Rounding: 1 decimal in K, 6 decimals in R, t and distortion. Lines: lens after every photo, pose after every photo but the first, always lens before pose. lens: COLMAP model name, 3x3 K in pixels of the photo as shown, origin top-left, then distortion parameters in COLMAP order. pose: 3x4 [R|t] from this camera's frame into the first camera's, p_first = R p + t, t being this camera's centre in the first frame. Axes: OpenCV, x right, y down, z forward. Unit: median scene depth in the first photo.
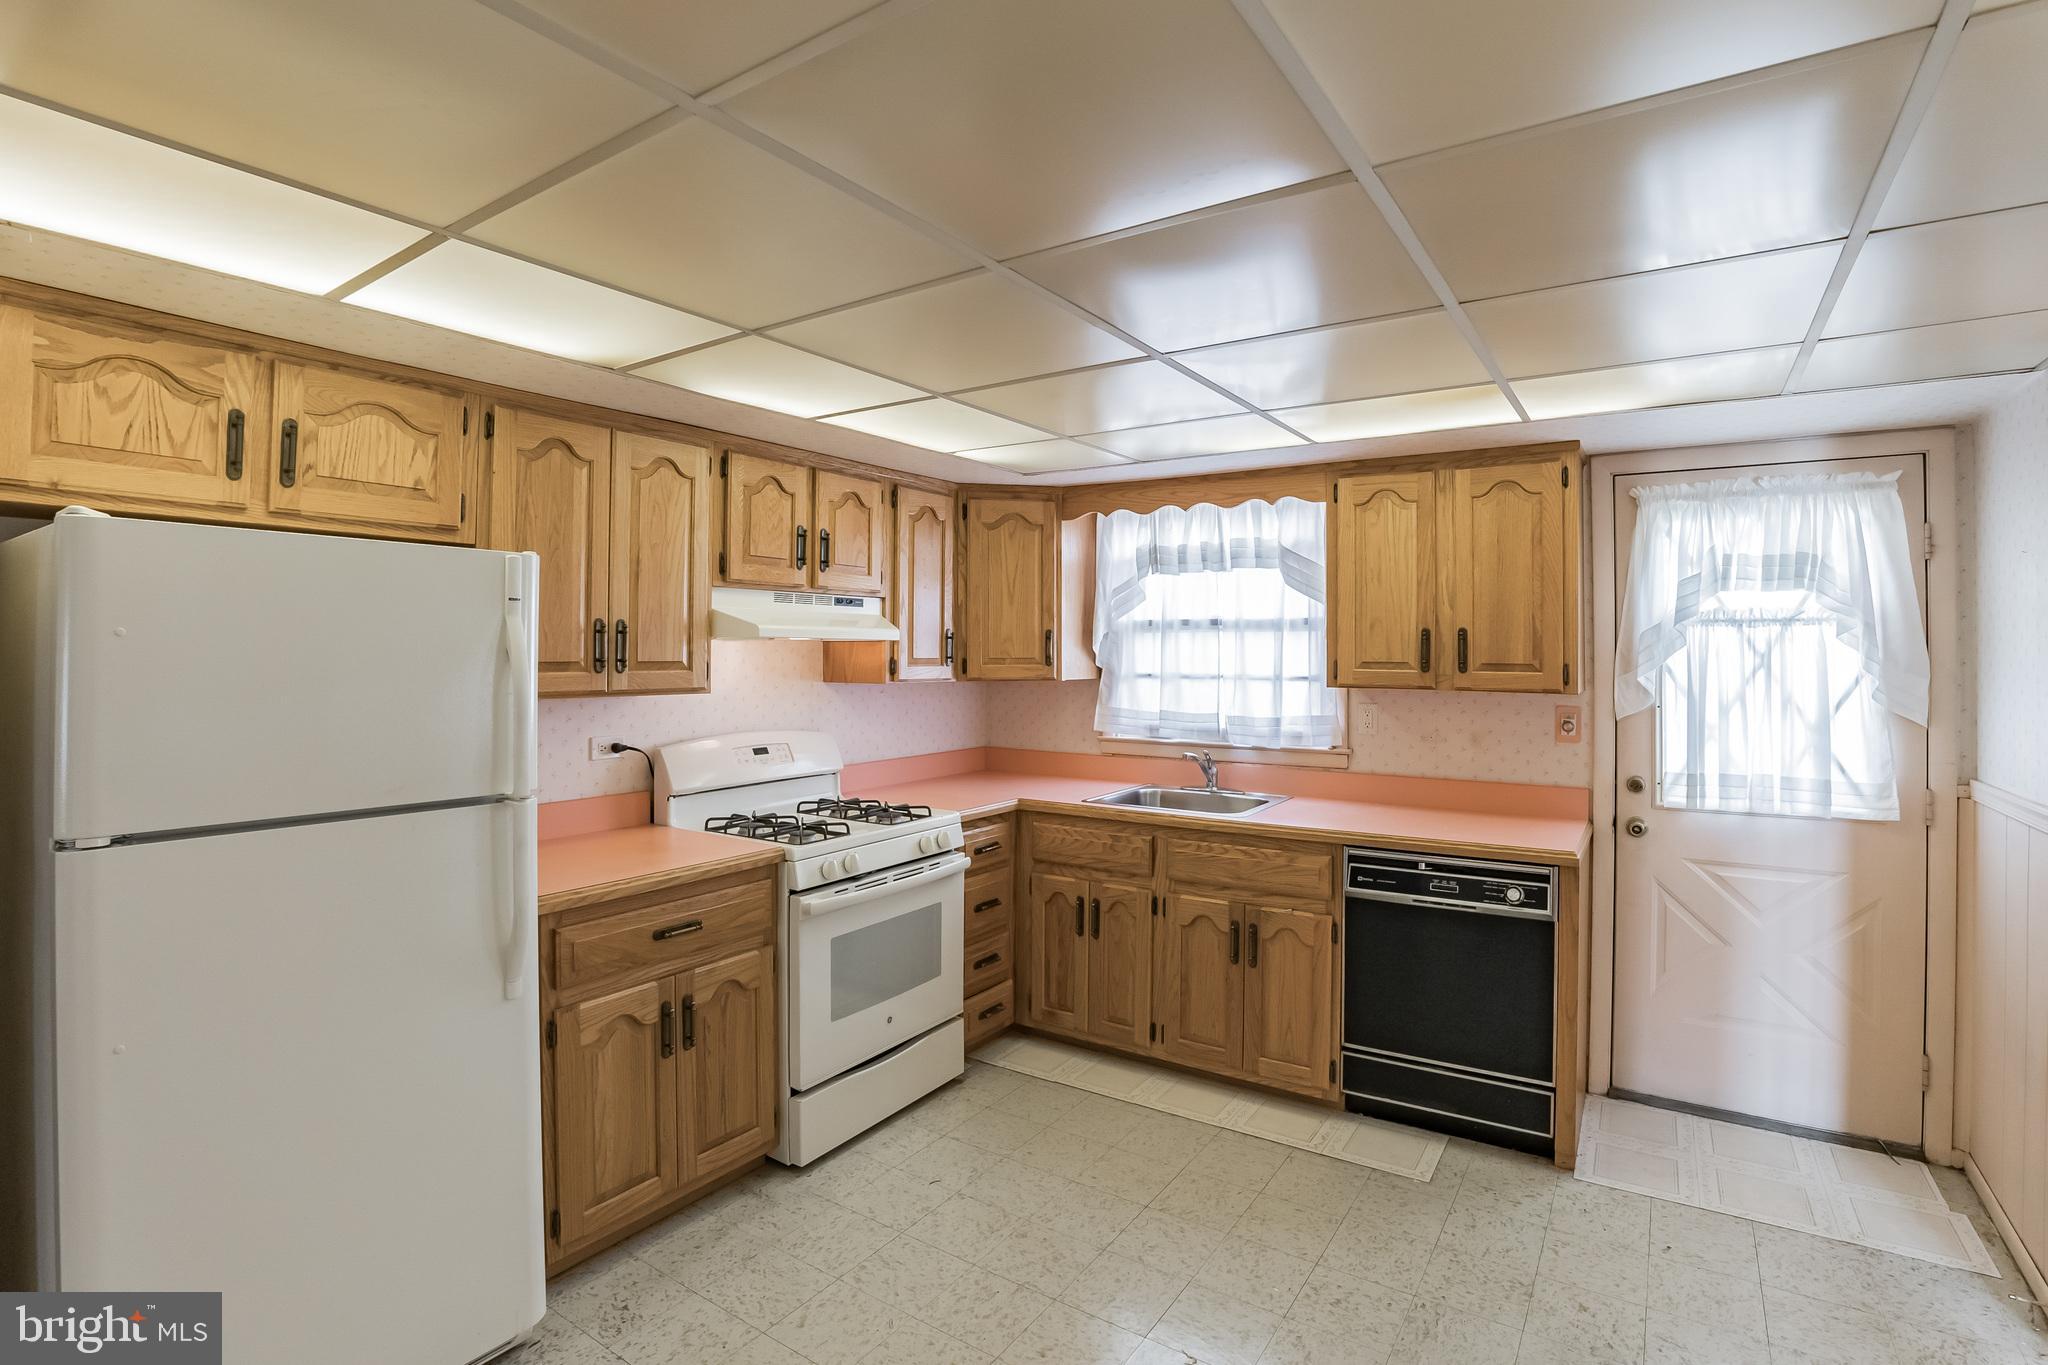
lens RADIAL K [[990.0, 0, 1022.8], [0, 990.0, 633.0], [0, 0, 1]] dist [-0.058543, 0.015251]
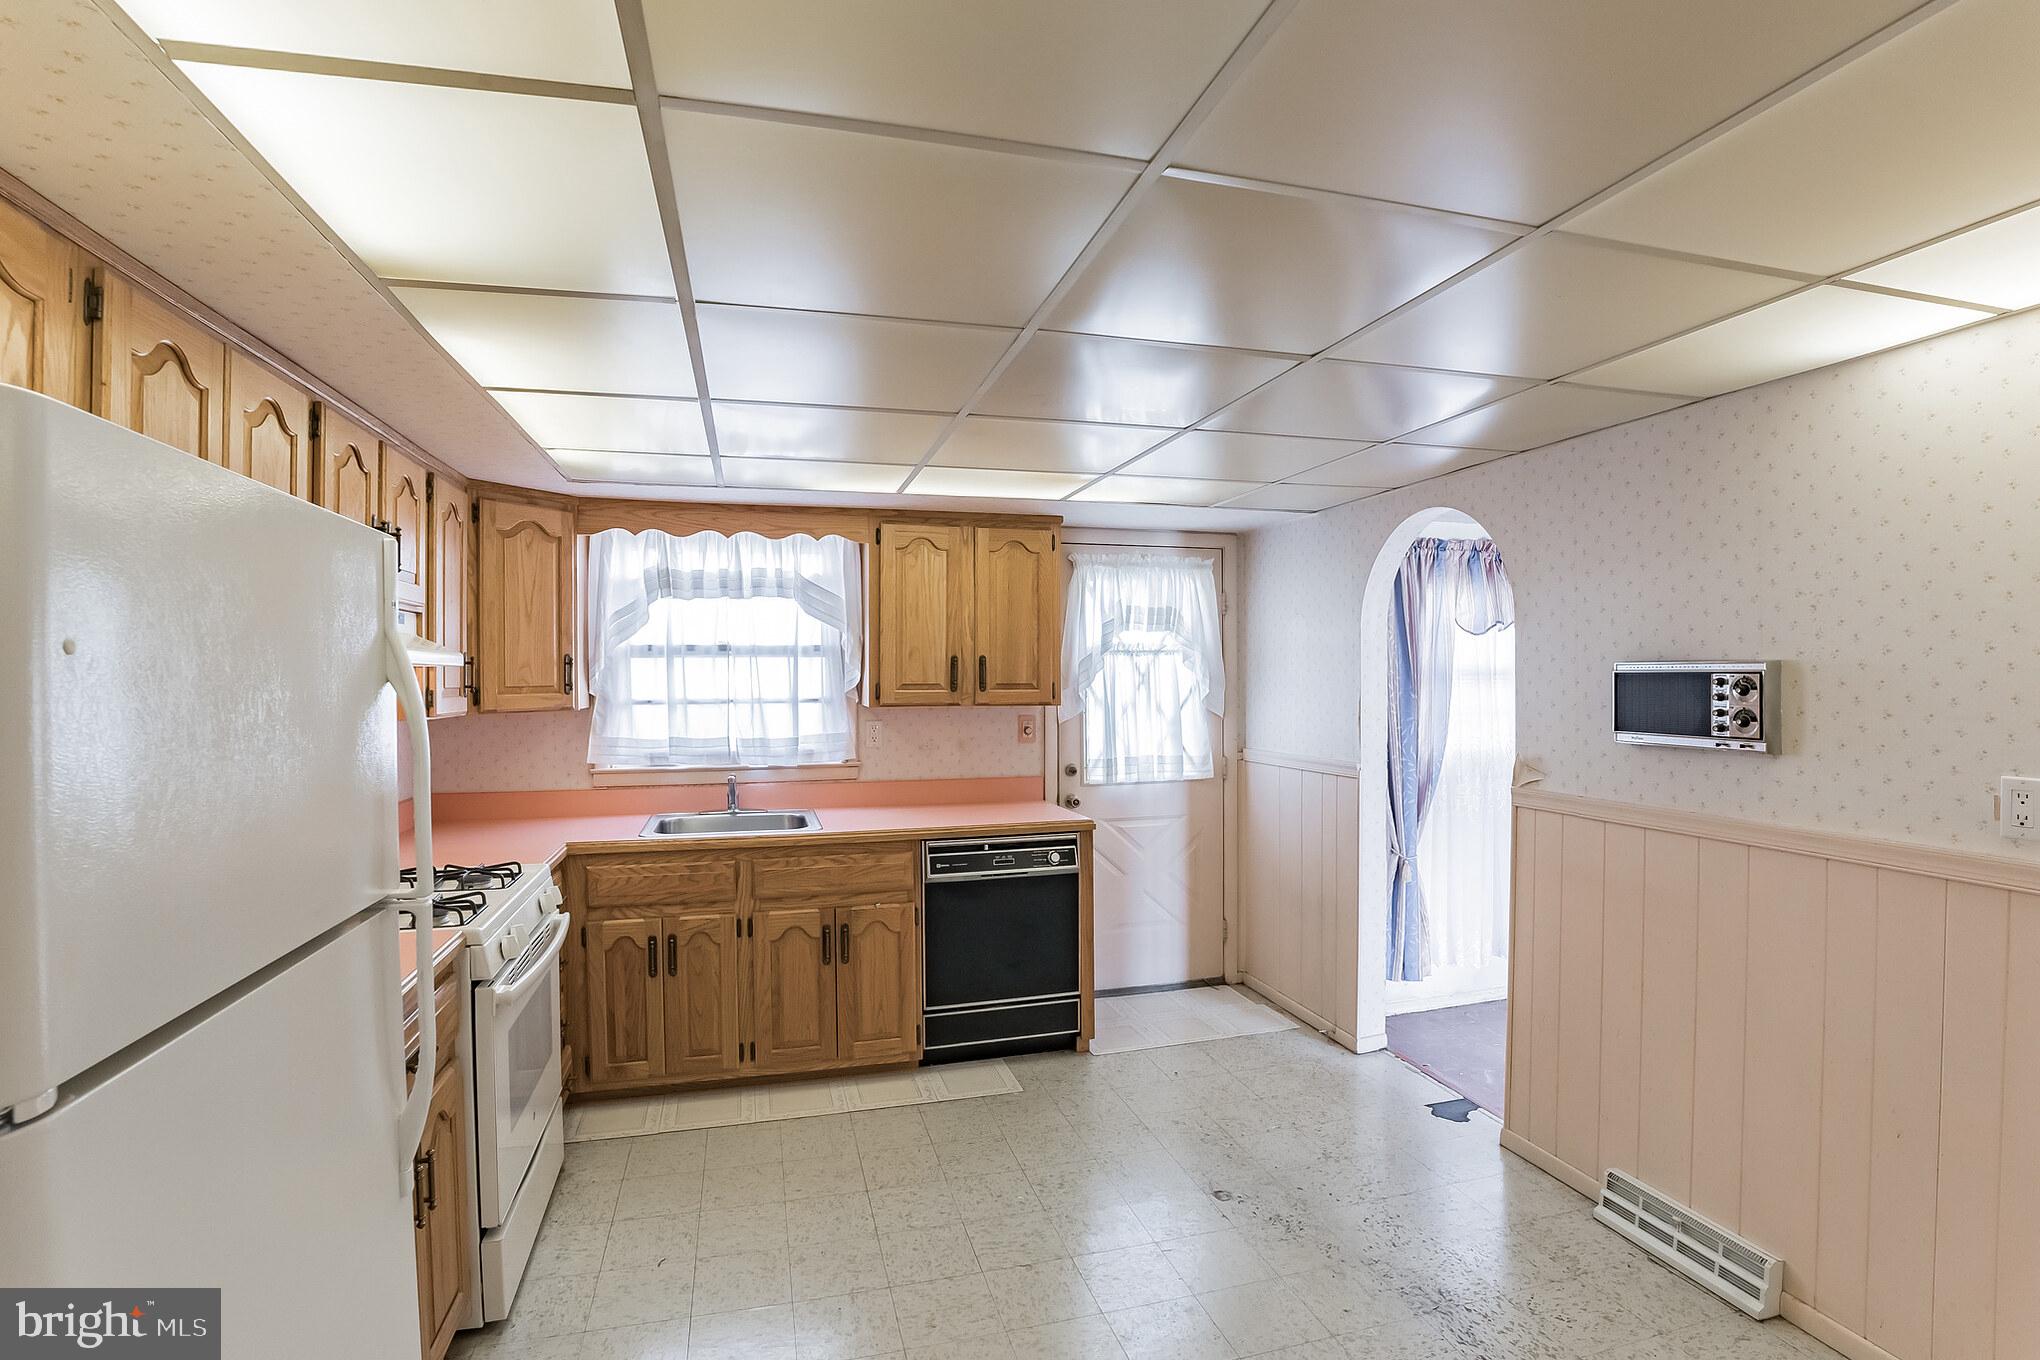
lens RADIAL K [[963.2, 0, 1015.3], [0, 963.2, 674.6], [0, 0, 1]] dist [-0.064788, 0.023529]
pose [[0.668051, -0.008644, 0.744066, -0.424785], [-0.003497, 0.999885, 0.014756, 0.001229], [-0.744108, -0.012459, 0.667944, 0.144830]]
